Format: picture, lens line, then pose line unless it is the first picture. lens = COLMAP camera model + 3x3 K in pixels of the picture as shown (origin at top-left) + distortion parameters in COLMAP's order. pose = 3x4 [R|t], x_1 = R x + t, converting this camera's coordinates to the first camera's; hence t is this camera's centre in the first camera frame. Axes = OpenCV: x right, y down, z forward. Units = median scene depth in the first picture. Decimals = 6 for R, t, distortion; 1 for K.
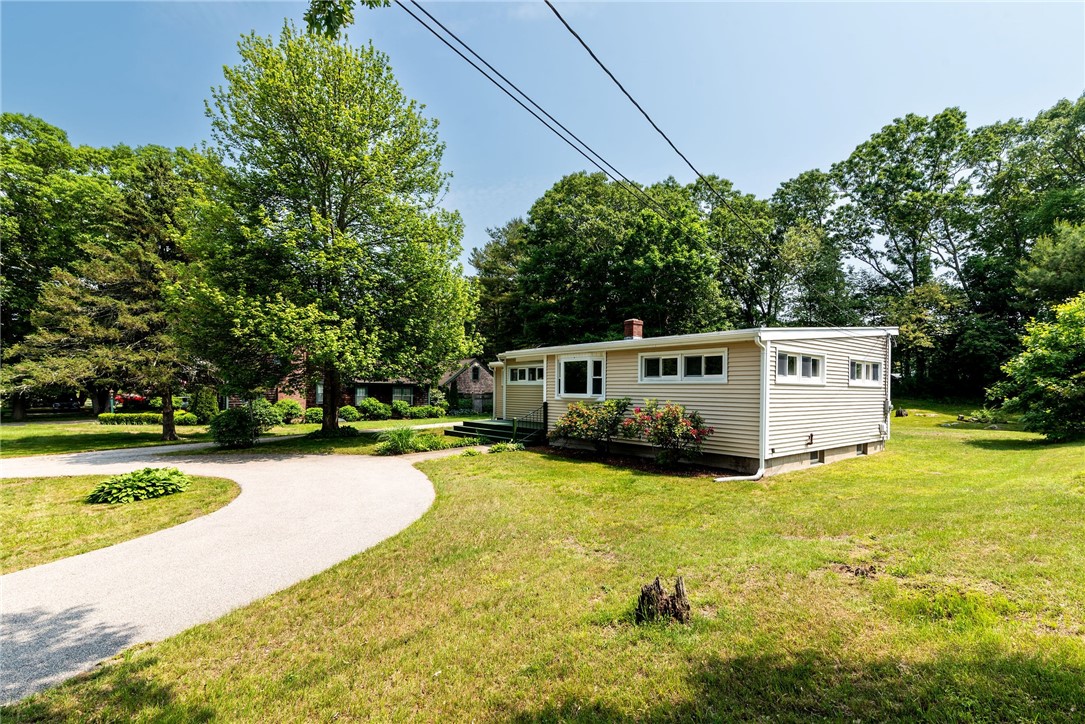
lens RADIAL K [[502.7, 0, 556.3], [0, 502.7, 391.3], [0, 0, 1]] dist [0.018397, -0.000829]
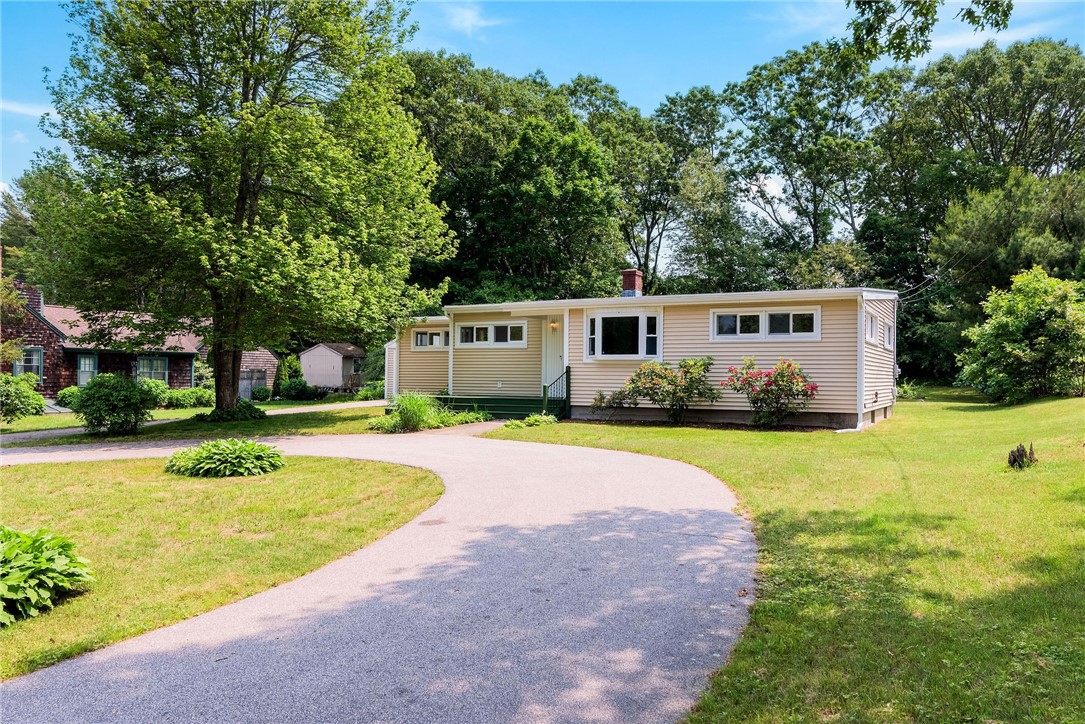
lens RADIAL K [[812.5, 0, 542.8], [0, 812.5, 359.6], [0, 0, 1]] dist [0.015954, 0.002737]
pose [[0.929280, 0.005893, 0.369330, -0.254569], [0.001853, 0.999786, -0.020615, 0.017654], [-0.369372, 0.019842, 0.929070, -0.100707]]
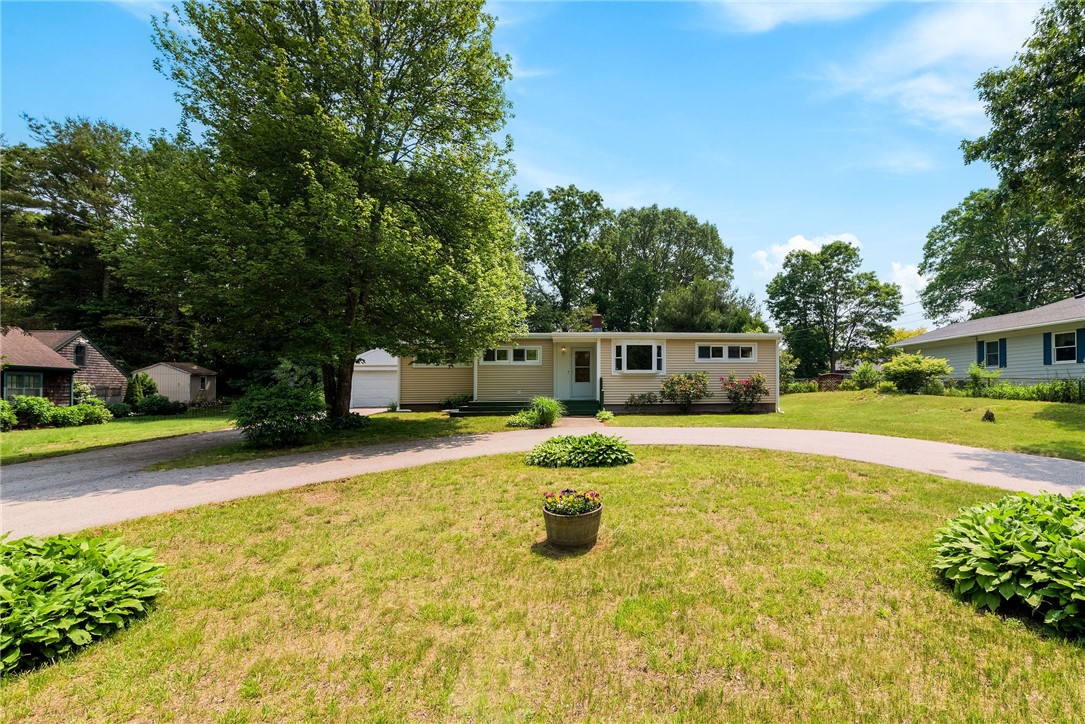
lens RADIAL K [[502.7, 0, 581.8], [0, 502.7, 375.0], [0, 0, 1]] dist [0.018397, -0.000829]
pose [[0.557804, 0.009795, 0.829915, -0.480495], [0.015739, 0.999626, -0.022377, 0.018829], [-0.829823, 0.025544, 0.557441, 0.171910]]
